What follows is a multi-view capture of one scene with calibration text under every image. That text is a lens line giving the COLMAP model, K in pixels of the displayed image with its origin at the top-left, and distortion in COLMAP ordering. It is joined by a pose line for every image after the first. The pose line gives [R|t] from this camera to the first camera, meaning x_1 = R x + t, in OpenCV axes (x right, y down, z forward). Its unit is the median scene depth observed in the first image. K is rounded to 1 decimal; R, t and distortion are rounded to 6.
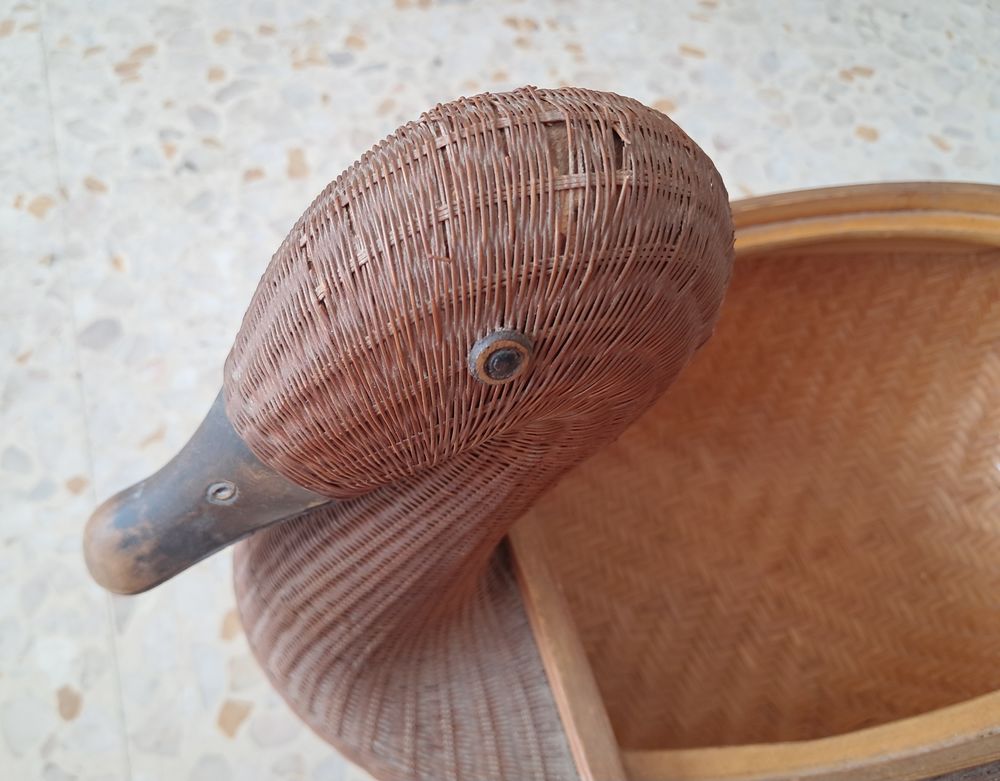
lens RADIAL K [[808.6, 0, 509.4], [0, 808.6, 393.9], [0, 0, 1]] dist [0.008738, -0.003901]
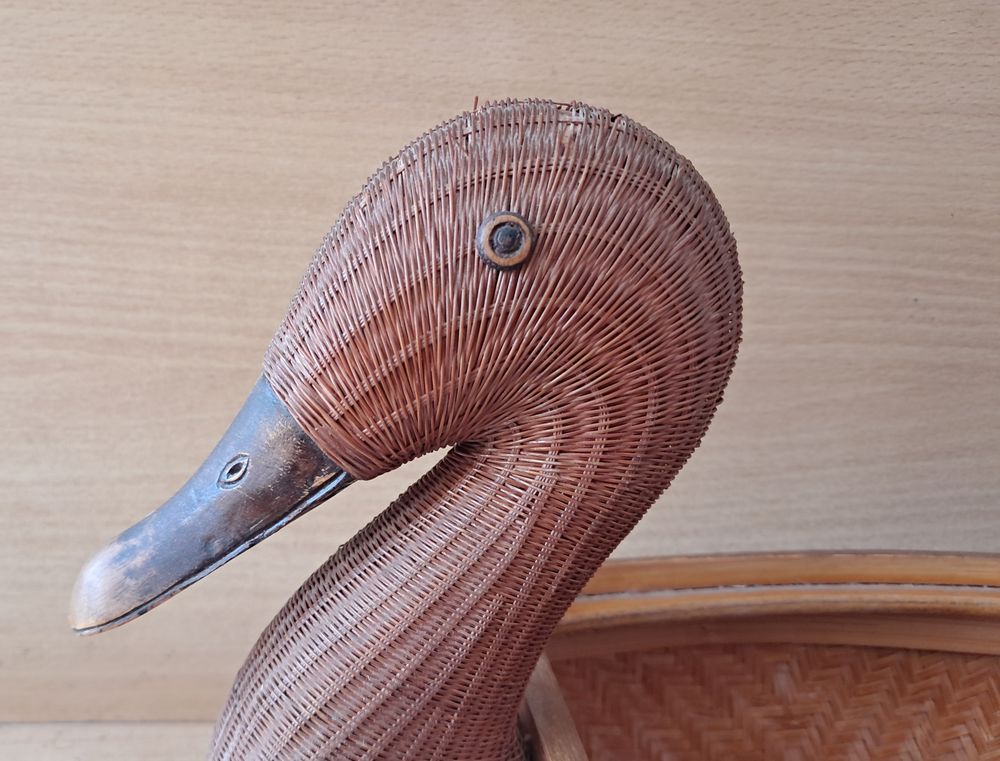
lens RADIAL K [[841.5, 0, 496.3], [0, 841.5, 379.6], [0, 0, 1]] dist [0.032903, -0.003687]
pose [[0.987198, 0.016598, -0.158633, 0.169926], [-0.110884, 0.786330, -0.607774, 0.840695], [0.114651, 0.617584, 0.778104, 0.210172]]
